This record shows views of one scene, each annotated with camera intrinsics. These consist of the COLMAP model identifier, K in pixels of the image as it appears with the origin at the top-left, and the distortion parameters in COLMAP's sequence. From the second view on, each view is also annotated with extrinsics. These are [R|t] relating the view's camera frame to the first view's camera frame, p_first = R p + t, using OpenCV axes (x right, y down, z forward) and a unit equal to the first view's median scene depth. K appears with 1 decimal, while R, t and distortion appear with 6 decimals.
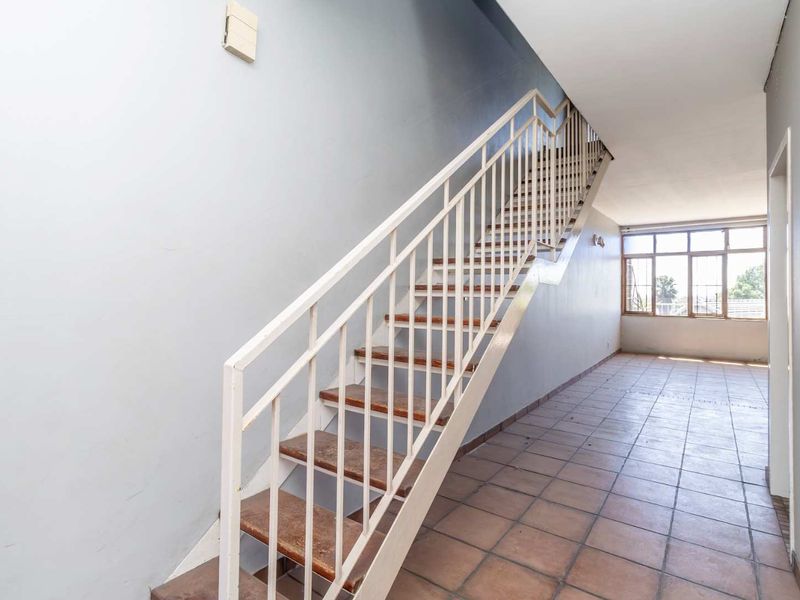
lens RADIAL K [[416.9, 0, 400.0], [0, 416.9, 300.0], [0, 0, 1]] dist [-0.002328, 0.000052]
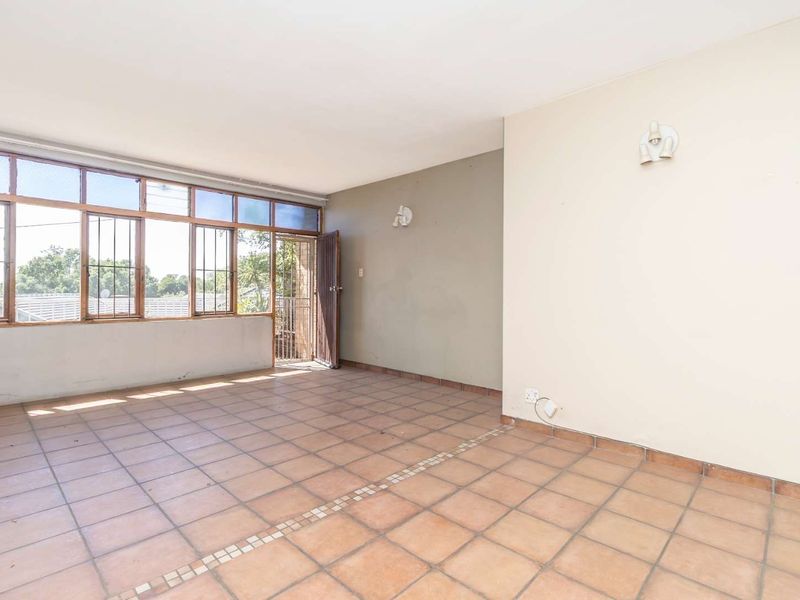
lens RADIAL K [[416.9, 0, 400.0], [0, 416.9, 300.0], [0, 0, 1]] dist [-0.002328, 0.000052]
pose [[0.125951, -0.021077, 0.991813, 0.182638], [0.009274, 0.999756, 0.020068, 0.004676], [-0.991993, 0.006670, 0.126116, 0.488529]]
